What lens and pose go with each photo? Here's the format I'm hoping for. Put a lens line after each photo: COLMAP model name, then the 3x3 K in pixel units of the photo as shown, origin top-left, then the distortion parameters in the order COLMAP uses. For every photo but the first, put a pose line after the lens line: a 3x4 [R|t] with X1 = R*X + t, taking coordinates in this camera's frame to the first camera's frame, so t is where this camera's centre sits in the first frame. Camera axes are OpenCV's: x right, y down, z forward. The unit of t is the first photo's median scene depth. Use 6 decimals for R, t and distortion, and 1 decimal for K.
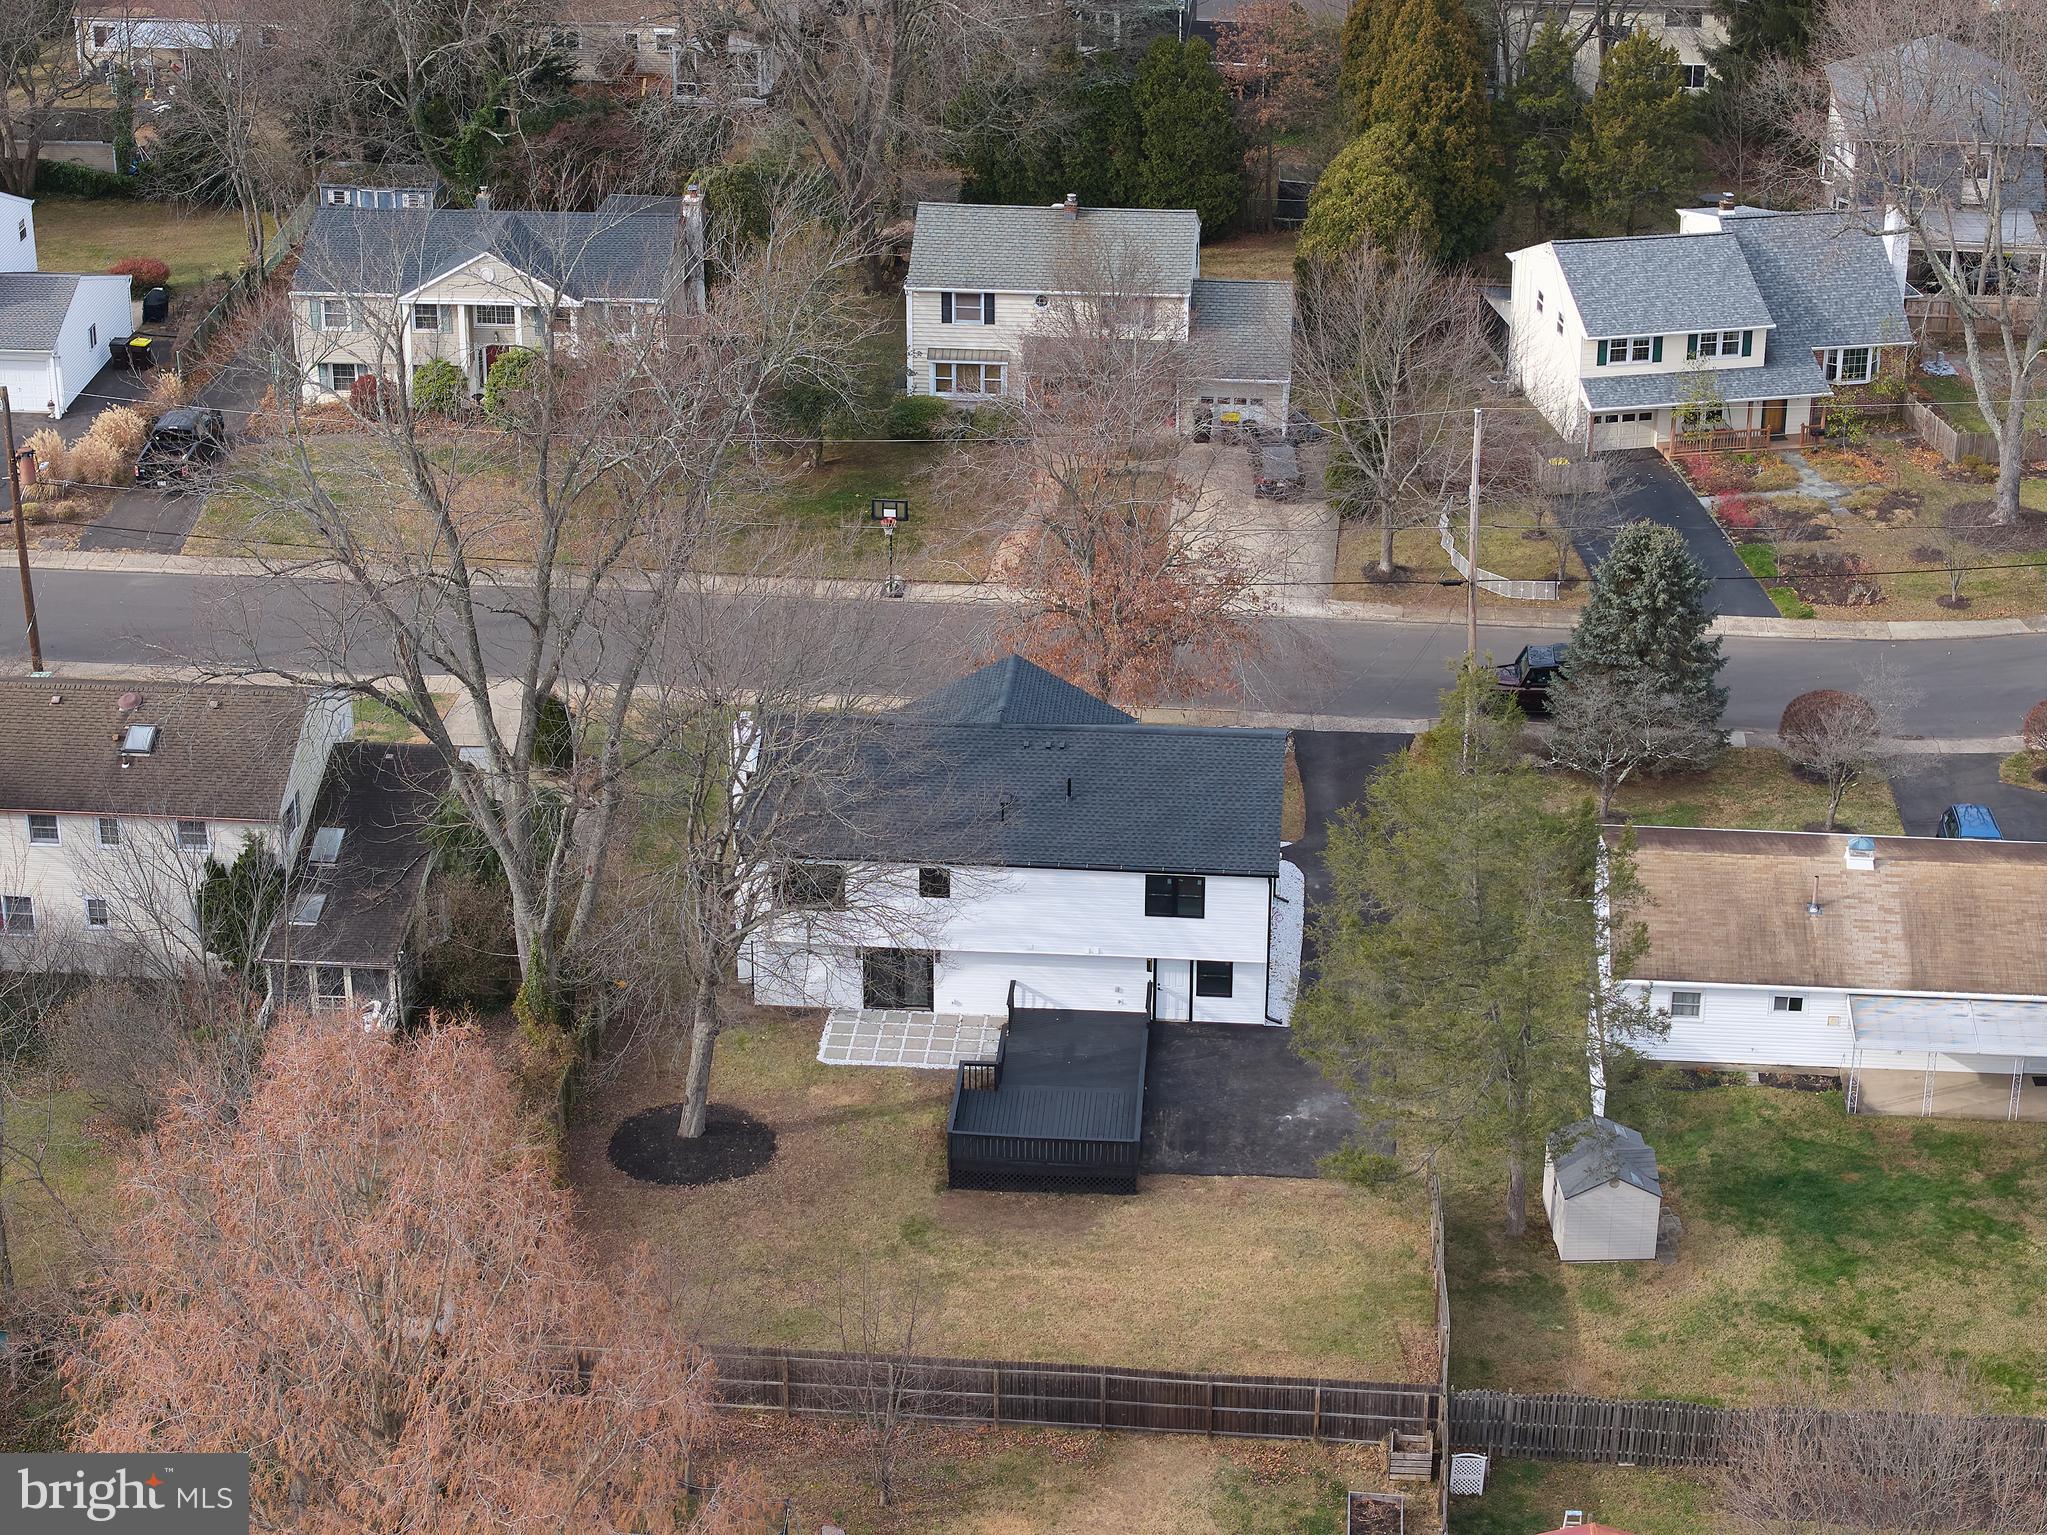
lens RADIAL K [[4970.0, 0, 1018.1], [0, 4970.0, 779.2], [0, 0, 1]] dist [-0.253224, 0.000000]
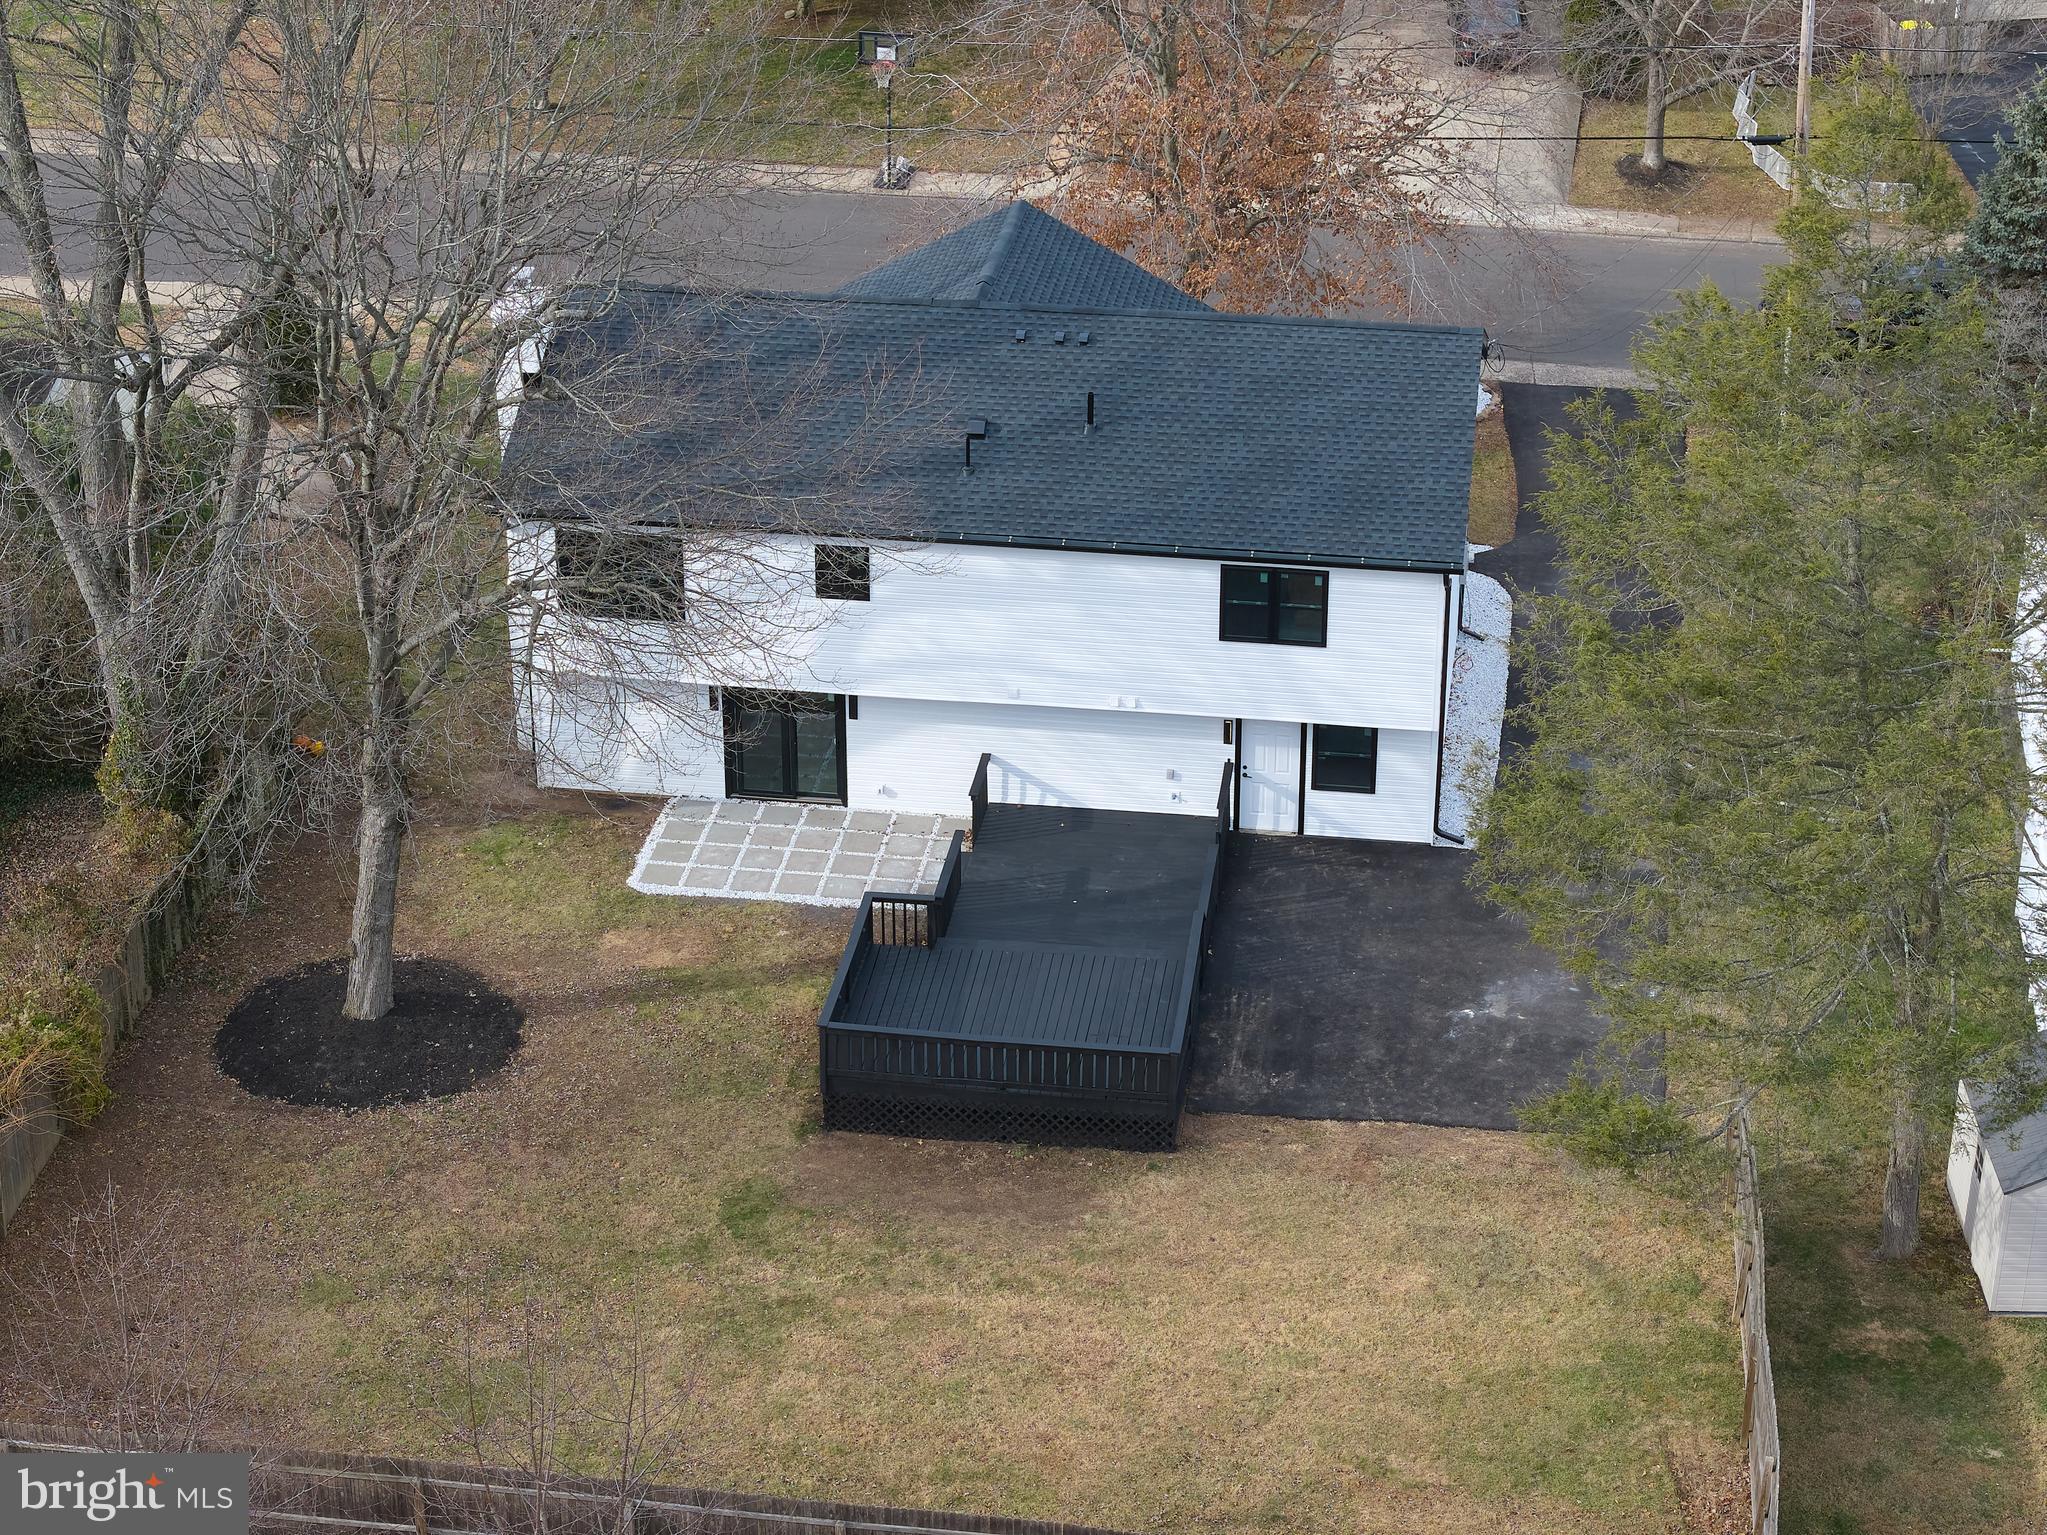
lens RADIAL K [[4957.1, 0, 1020.0], [0, 4957.1, 764.7], [0, 0, 1]] dist [-0.160675, 0.000000]
pose [[0.998697, 0.026231, -0.043768, 0.029204], [-0.025161, 0.999375, 0.024824, 0.029498], [0.044392, -0.023690, 0.998733, 0.468824]]
